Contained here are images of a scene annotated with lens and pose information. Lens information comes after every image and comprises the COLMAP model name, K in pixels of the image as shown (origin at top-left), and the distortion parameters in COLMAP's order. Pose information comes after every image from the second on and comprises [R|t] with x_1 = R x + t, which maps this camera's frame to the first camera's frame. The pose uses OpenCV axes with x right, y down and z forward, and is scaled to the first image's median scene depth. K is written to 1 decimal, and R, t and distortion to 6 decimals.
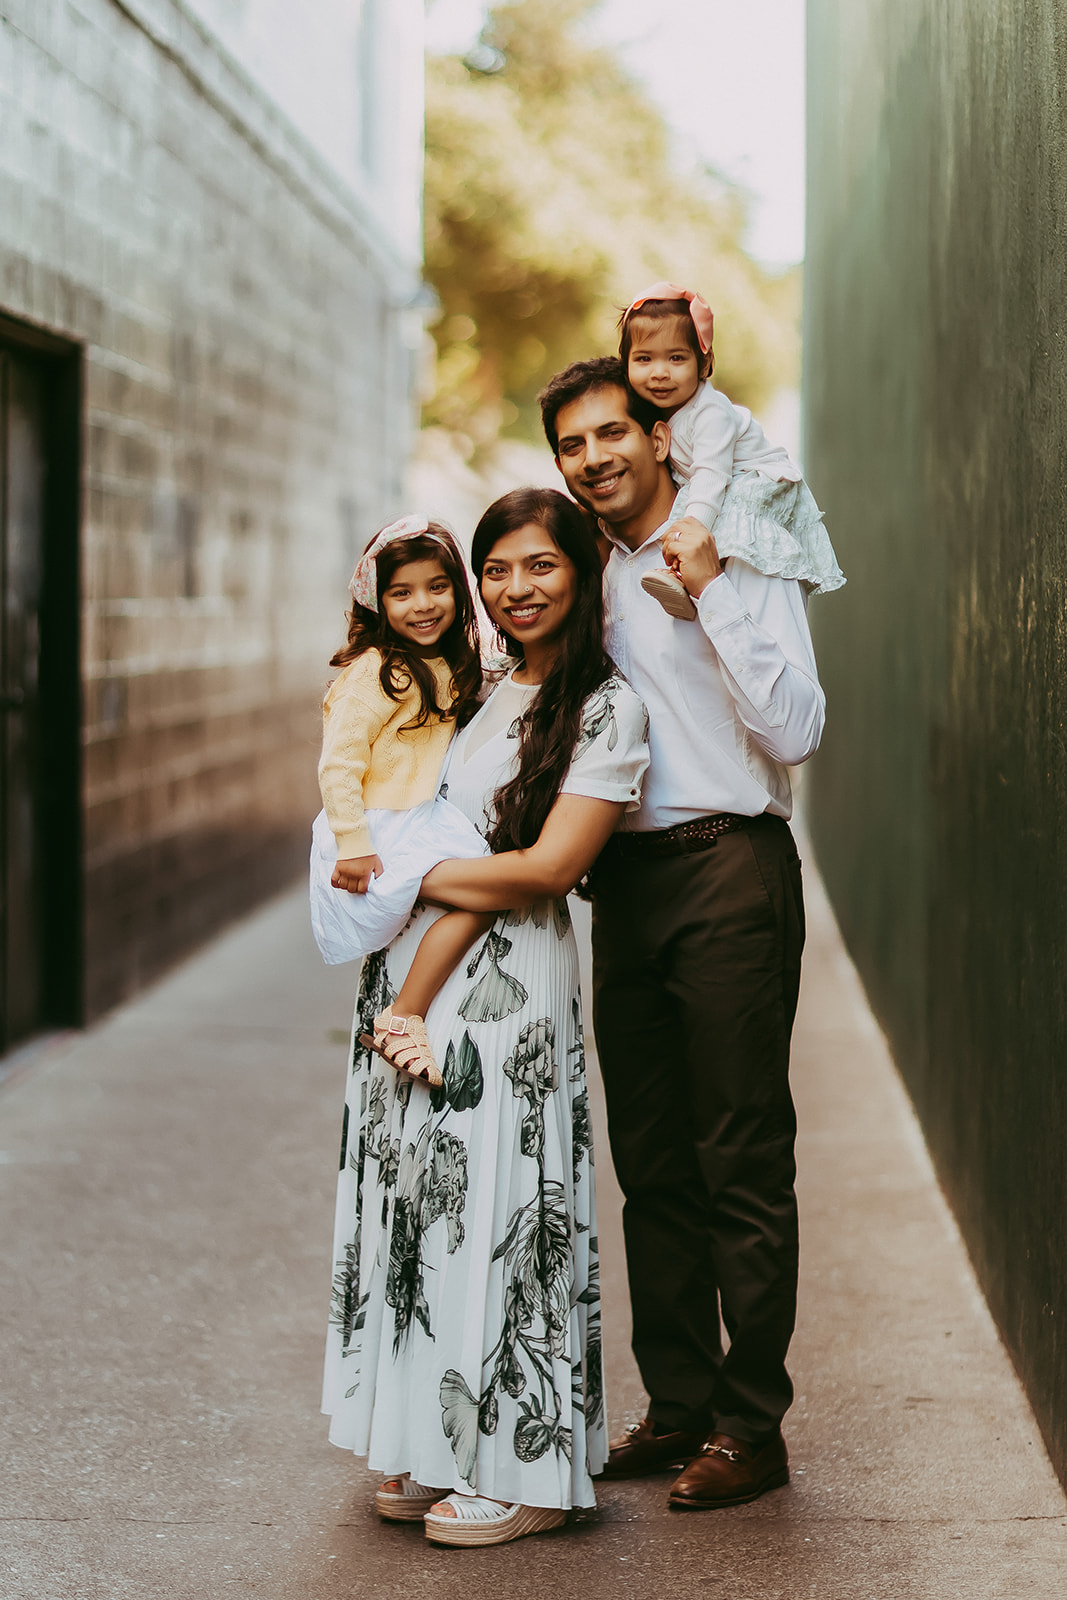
lens RADIAL K [[3985.0, 0, 533.5], [0, 3985.0, 800.0], [0, 0, 1]] dist [-1.105551, 0.239299]
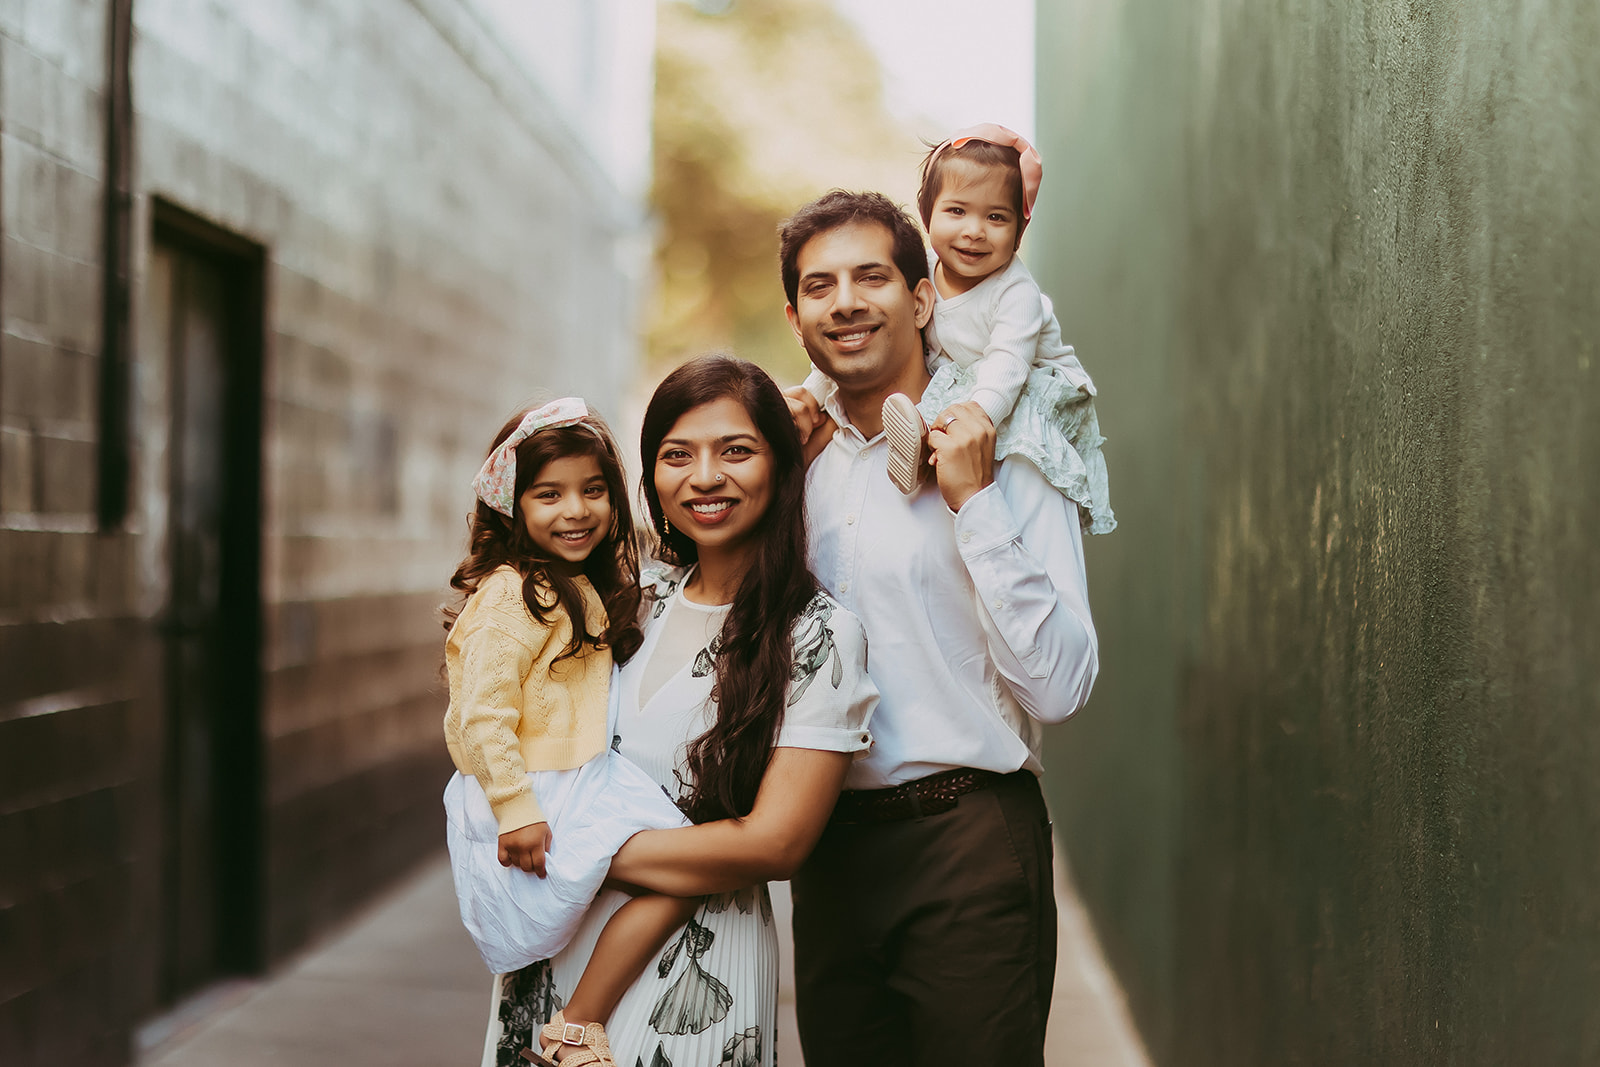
lens RADIAL K [[3854.4, 0, 800.0], [0, 3854.4, 533.5], [0, 0, 1]] dist [-0.002850, 0.083946]
pose [[0.999894, 0.006489, 0.013065, 0.001653], [-0.005836, 0.998761, -0.049425, -0.005094], [-0.013370, 0.049344, 0.998692, 0.161076]]
